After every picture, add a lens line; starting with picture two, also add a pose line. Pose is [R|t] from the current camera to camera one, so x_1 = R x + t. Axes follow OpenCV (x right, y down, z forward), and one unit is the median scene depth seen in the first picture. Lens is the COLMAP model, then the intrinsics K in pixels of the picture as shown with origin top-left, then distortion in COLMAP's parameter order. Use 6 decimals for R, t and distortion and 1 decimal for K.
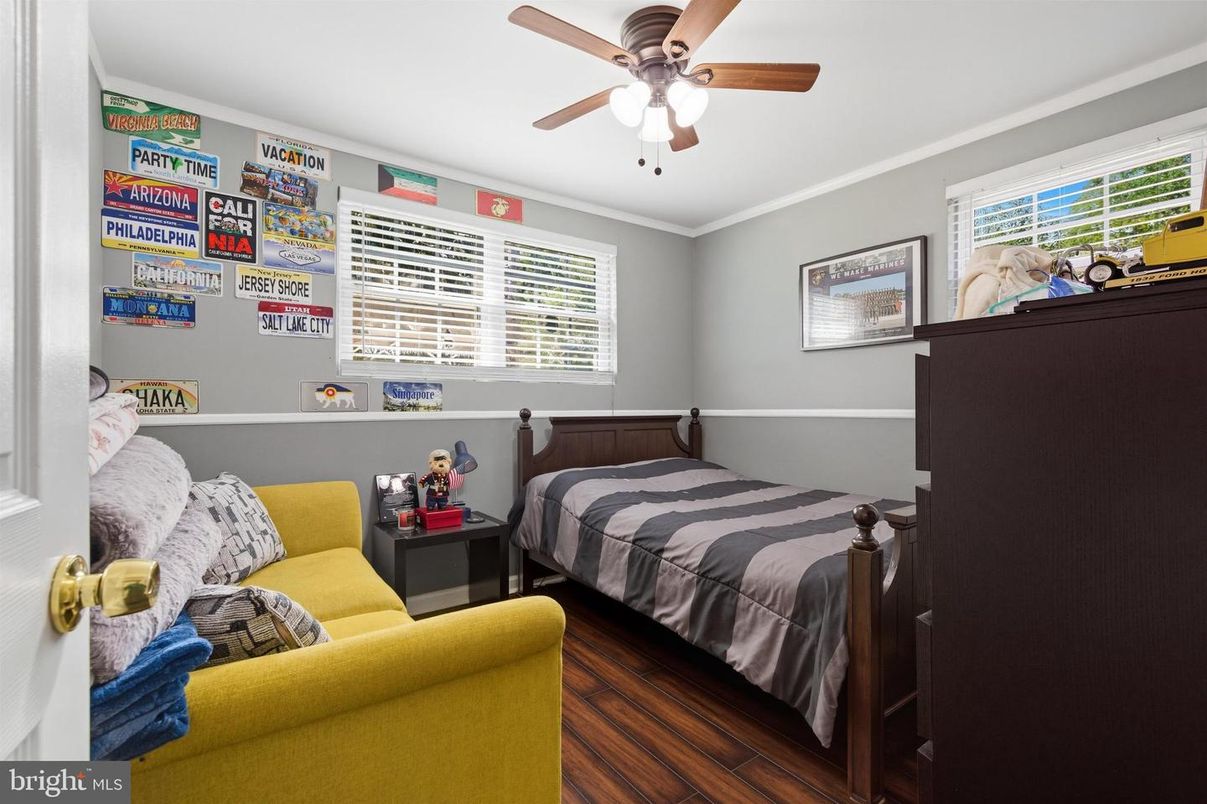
lens RADIAL K [[537.3, 0, 603.5], [0, 537.3, 402.0], [0, 0, 1]] dist [0.001898, 0.000264]
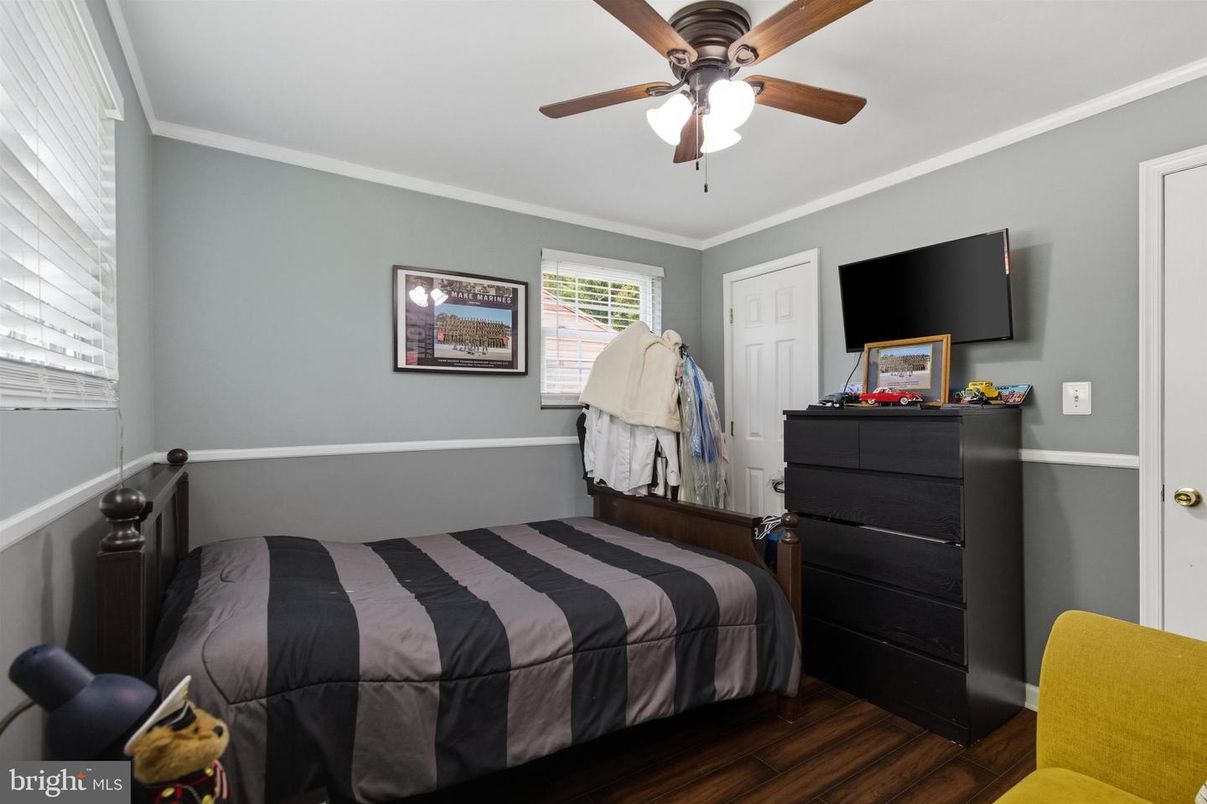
lens RADIAL K [[562.8, 0, 603.5], [0, 562.8, 402.0], [0, 0, 1]] dist [-0.002170, -0.000116]
pose [[0.050069, 0.010219, 0.998693, -0.678729], [-0.004093, 0.999941, -0.010027, -0.057085], [-0.998737, -0.003585, 0.050108, 0.922277]]
